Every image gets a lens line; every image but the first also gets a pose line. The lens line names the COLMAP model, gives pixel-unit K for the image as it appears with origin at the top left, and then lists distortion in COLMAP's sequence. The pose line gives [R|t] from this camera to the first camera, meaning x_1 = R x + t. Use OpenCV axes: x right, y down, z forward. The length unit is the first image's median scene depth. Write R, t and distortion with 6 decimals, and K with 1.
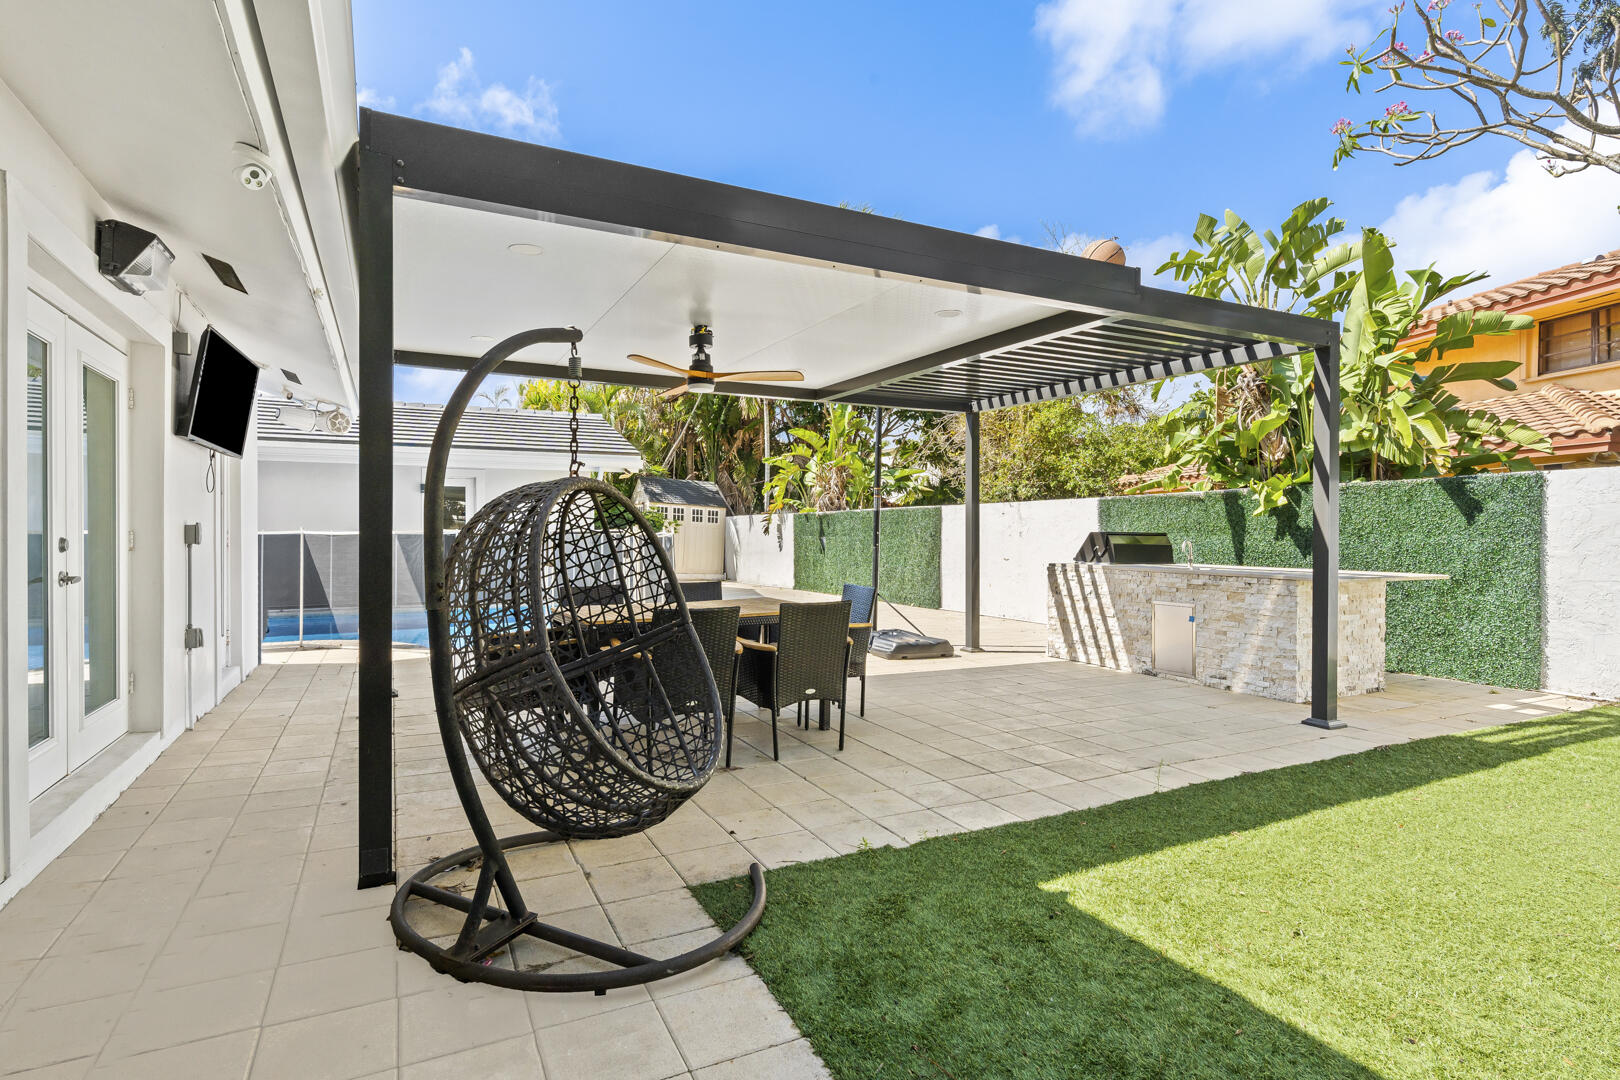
lens RADIAL K [[829.6, 0, 810.0], [0, 829.6, 540.0], [0, 0, 1]] dist [0.000967, 0.000060]
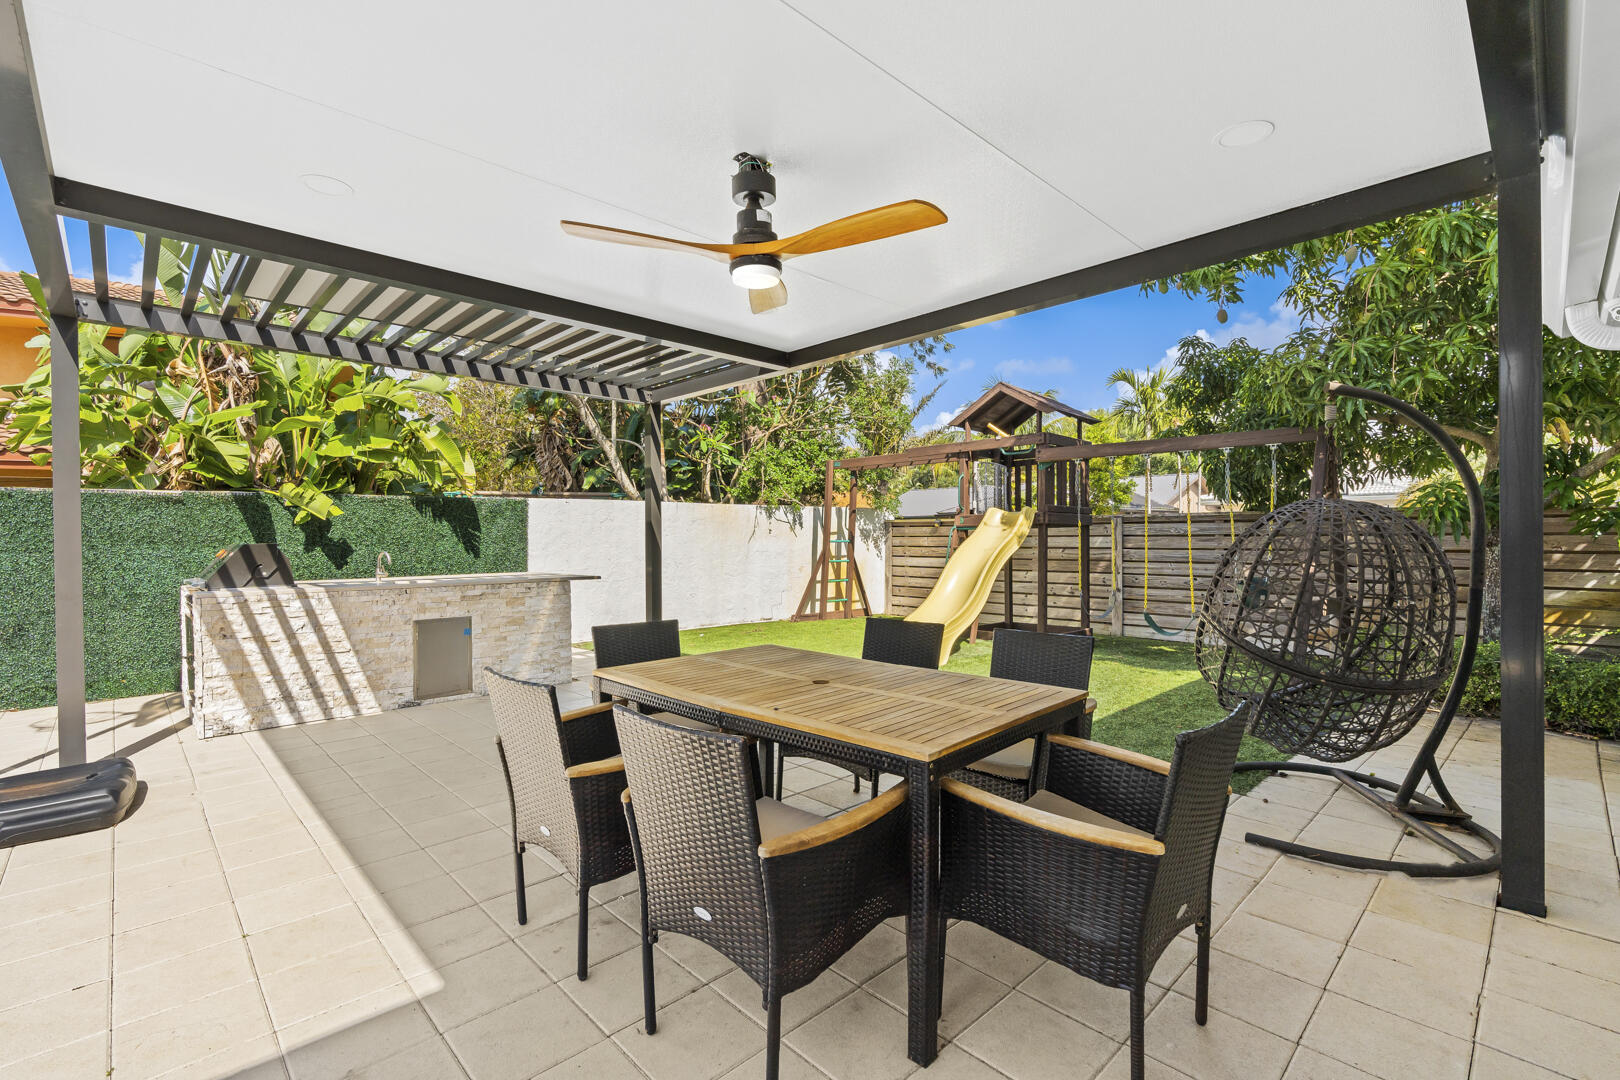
lens RADIAL K [[719.3, 0, 805.2], [0, 719.3, 540.9], [0, 0, 1]] dist [-0.002606, -0.000454]
pose [[-0.292596, -0.000545, 0.956236, -0.408850], [0.021492, 0.999743, 0.007146, -0.007479], [-0.955995, 0.022643, -0.292509, 0.773206]]
